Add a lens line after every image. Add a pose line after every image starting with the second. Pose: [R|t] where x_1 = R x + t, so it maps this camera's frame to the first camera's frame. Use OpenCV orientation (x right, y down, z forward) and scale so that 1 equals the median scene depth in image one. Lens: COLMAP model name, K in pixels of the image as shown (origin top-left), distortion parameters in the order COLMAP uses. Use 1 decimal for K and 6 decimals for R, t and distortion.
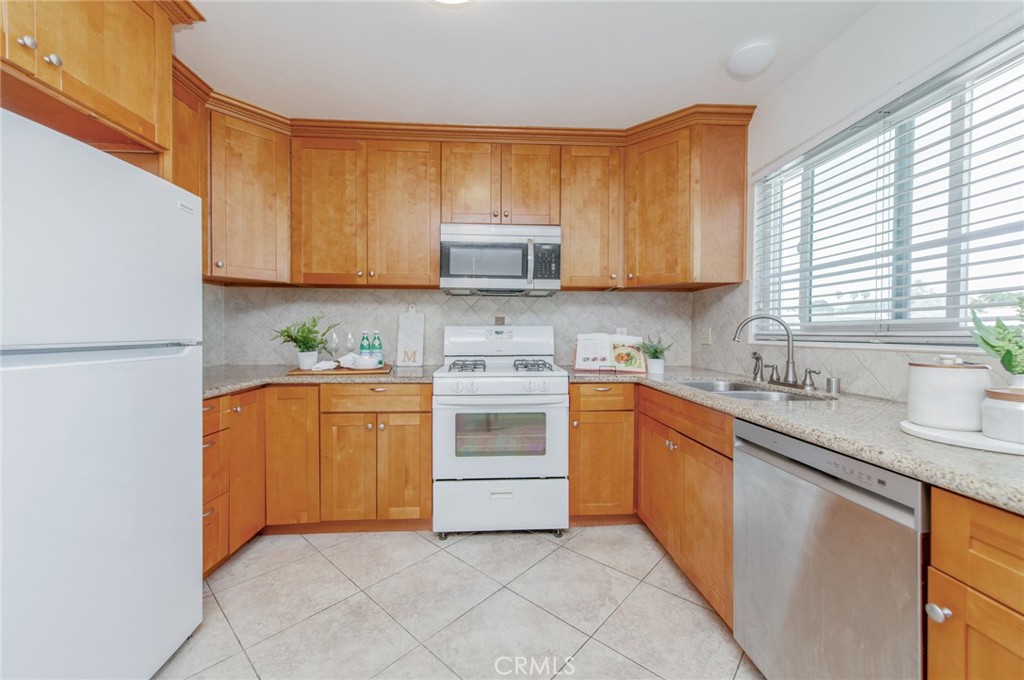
lens RADIAL K [[399.0, 0, 514.0], [0, 399.0, 336.0], [0, 0, 1]] dist [0.006804, -0.001587]
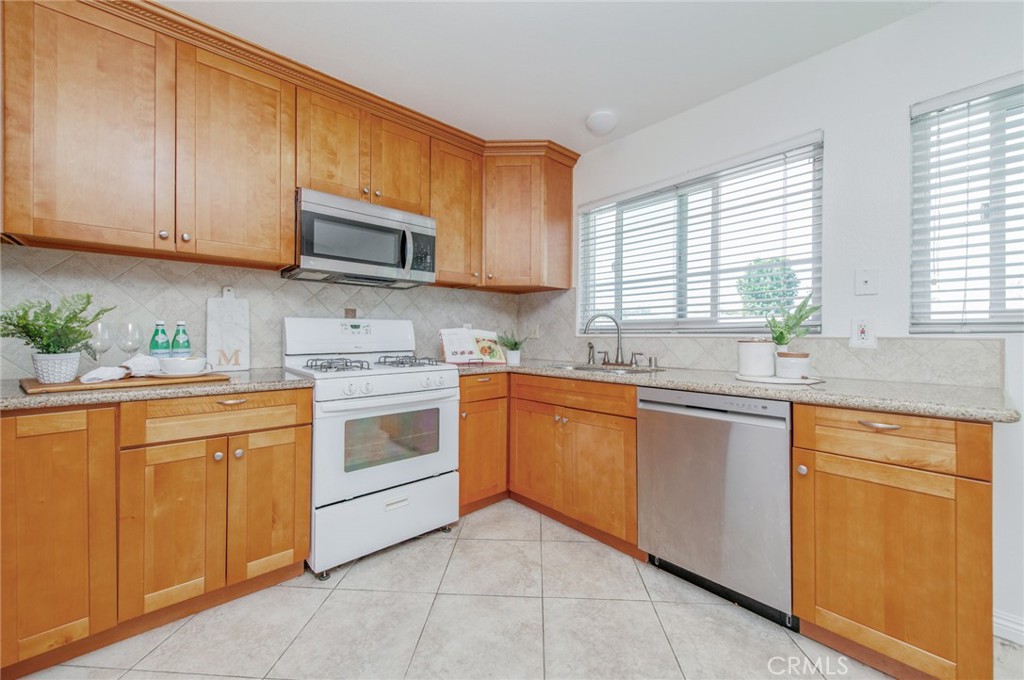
lens RADIAL K [[399.0, 0, 514.0], [0, 399.0, 335.6], [0, 0, 1]] dist [0.006804, -0.001587]
pose [[0.778435, -0.000838, 0.627725, -0.390082], [0.004832, 0.999977, -0.004657, 0.020954], [-0.627707, 0.006659, 0.778422, 0.124917]]
